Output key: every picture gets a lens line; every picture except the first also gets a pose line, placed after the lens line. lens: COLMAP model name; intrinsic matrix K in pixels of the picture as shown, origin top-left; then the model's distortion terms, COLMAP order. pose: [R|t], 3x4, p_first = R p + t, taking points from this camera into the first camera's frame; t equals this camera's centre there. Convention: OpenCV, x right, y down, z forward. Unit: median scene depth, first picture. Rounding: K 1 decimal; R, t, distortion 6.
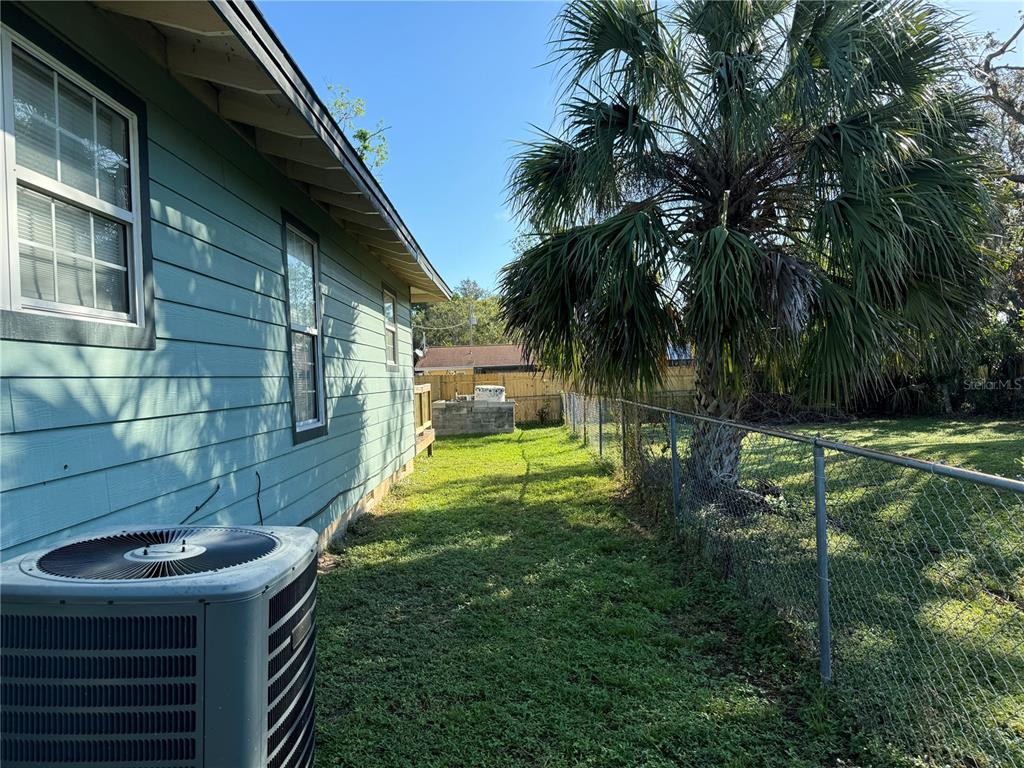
lens RADIAL K [[726.3, 0, 509.0], [0, 726.3, 390.0], [0, 0, 1]] dist [0.038733, -0.015054]
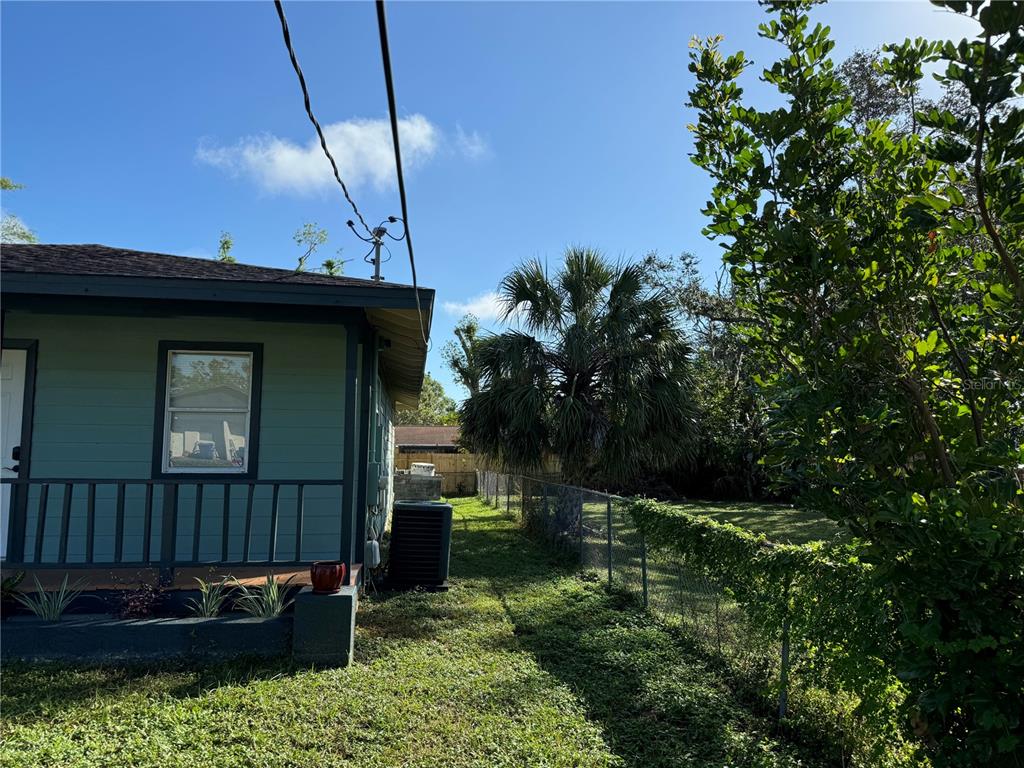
lens RADIAL K [[726.3, 0, 508.3], [0, 726.3, 382.6], [0, 0, 1]] dist [0.038733, -0.015054]
pose [[0.989892, 0.055934, 0.130326, -0.112418], [-0.040502, 0.992164, -0.118192, -0.003237], [-0.135915, 0.111719, 0.984401, -0.701164]]
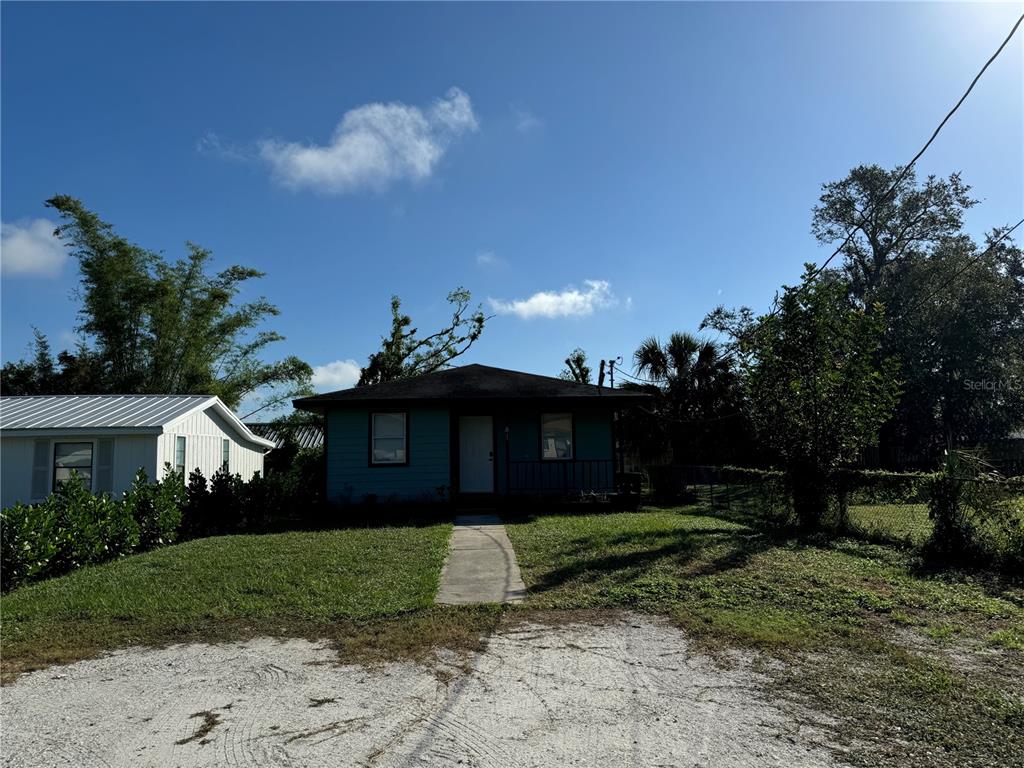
lens RADIAL K [[726.3, 0, 507.2], [0, 726.3, 390.4], [0, 0, 1]] dist [0.038733, -0.015054]
pose [[0.998988, 0.014069, 0.042716, -0.511935], [-0.009243, 0.993761, -0.111150, 0.043291], [-0.044013, 0.110642, 0.992885, -1.819461]]
